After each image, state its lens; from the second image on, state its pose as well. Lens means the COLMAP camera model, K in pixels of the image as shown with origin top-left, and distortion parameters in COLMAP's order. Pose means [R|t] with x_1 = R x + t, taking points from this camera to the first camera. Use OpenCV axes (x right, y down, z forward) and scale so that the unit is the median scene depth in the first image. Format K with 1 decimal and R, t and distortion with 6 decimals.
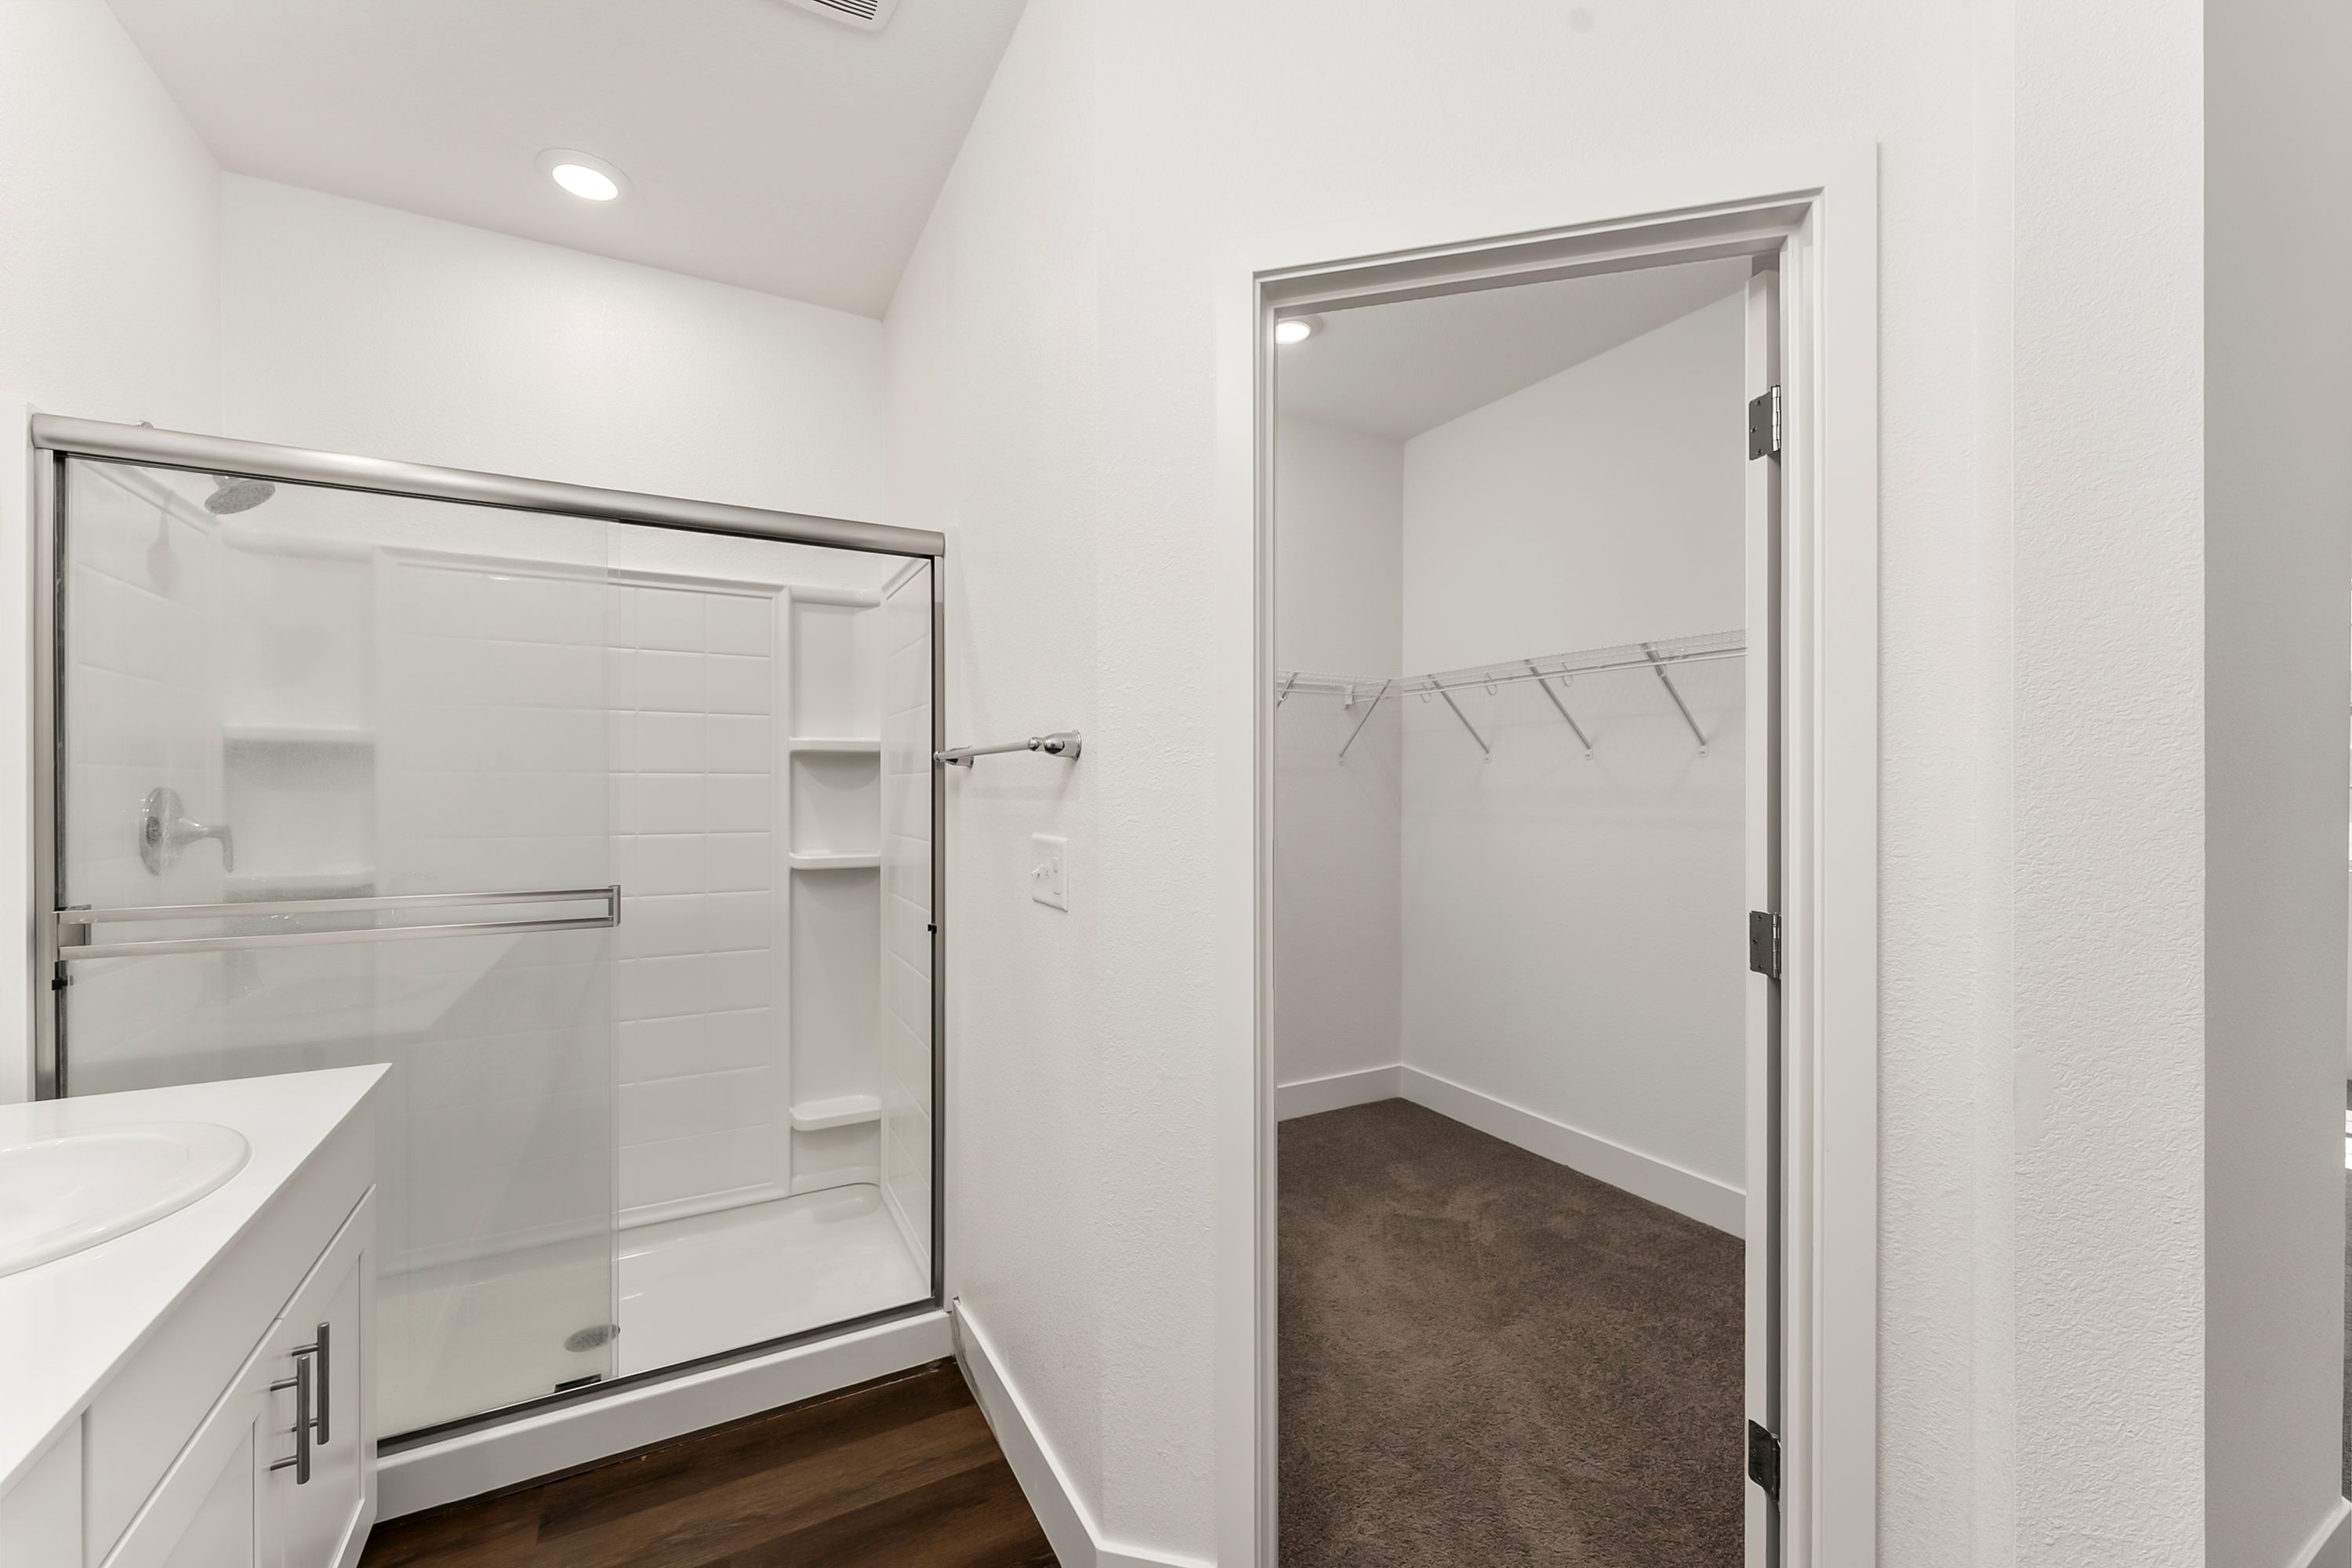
lens RADIAL K [[954.4, 0, 1158.4], [0, 954.4, 789.1], [0, 0, 1]] dist [-0.003532, 0.001276]
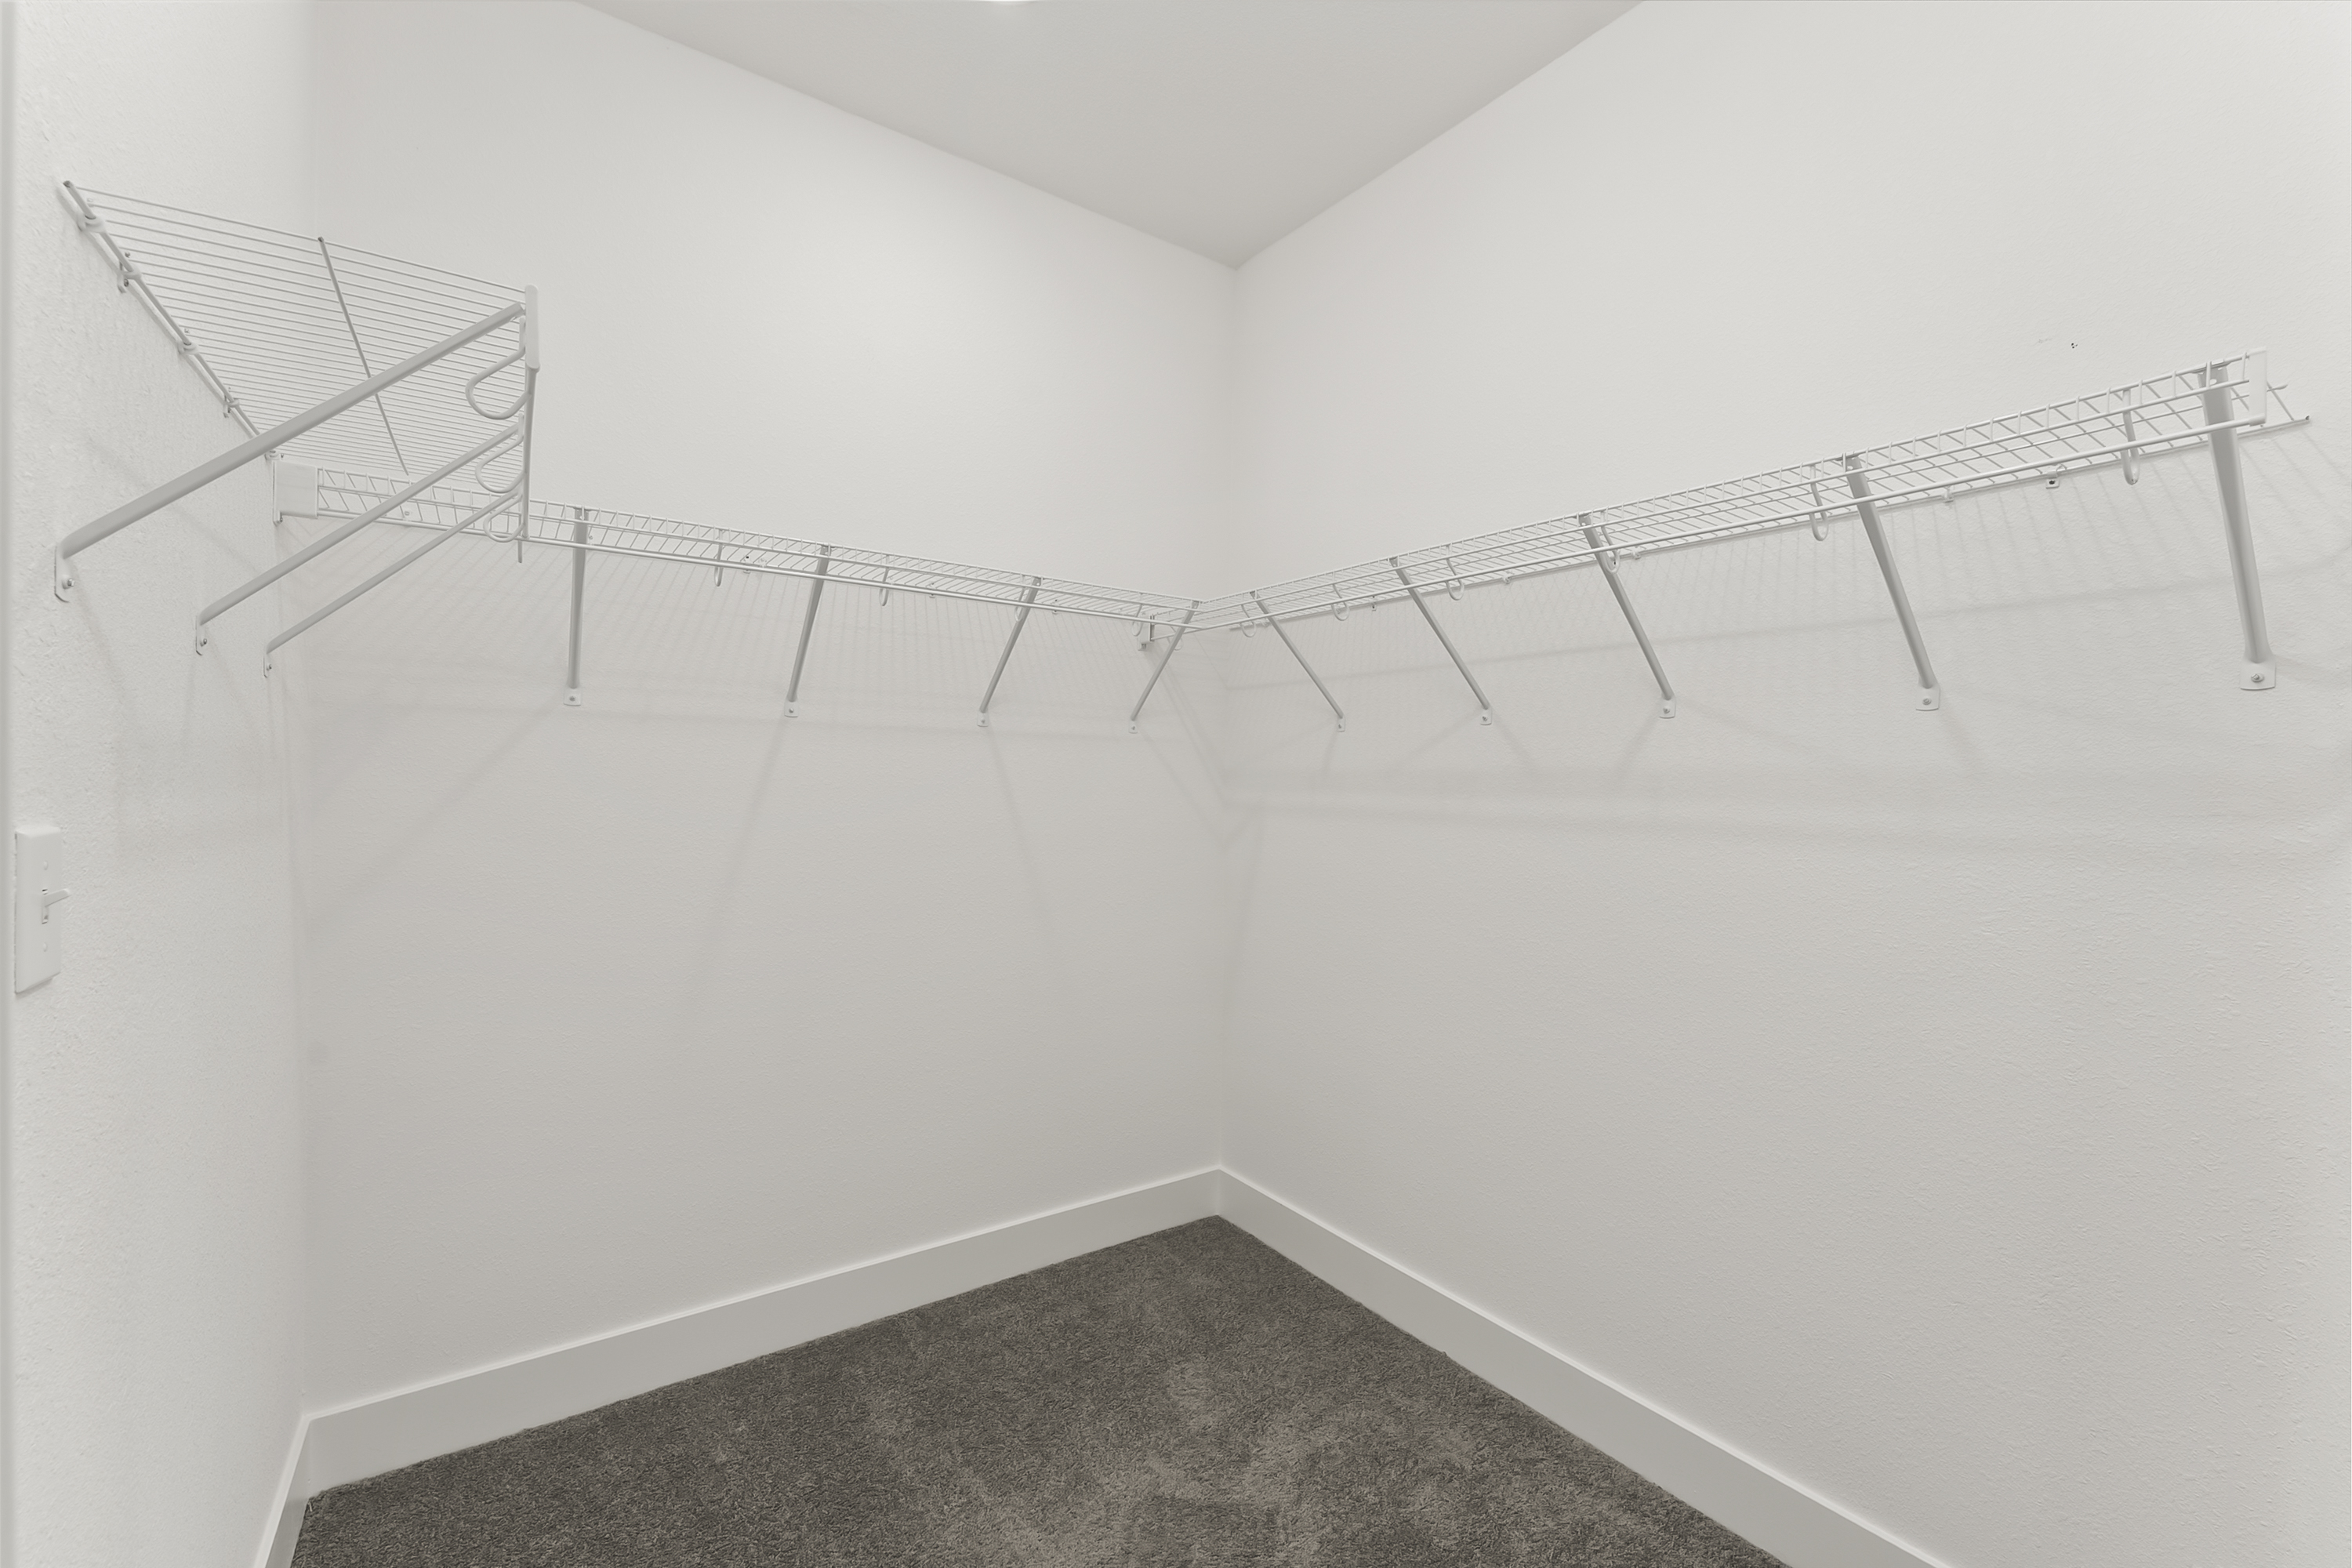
lens RADIAL K [[954.4, 0, 1171.1], [0, 954.4, 764.8], [0, 0, 1]] dist [-0.003532, 0.001276]
pose [[0.994264, 0.016709, 0.105642, 0.192231], [-0.015898, 0.999837, -0.008513, 0.005947], [-0.105767, 0.006784, 0.994368, 0.426499]]
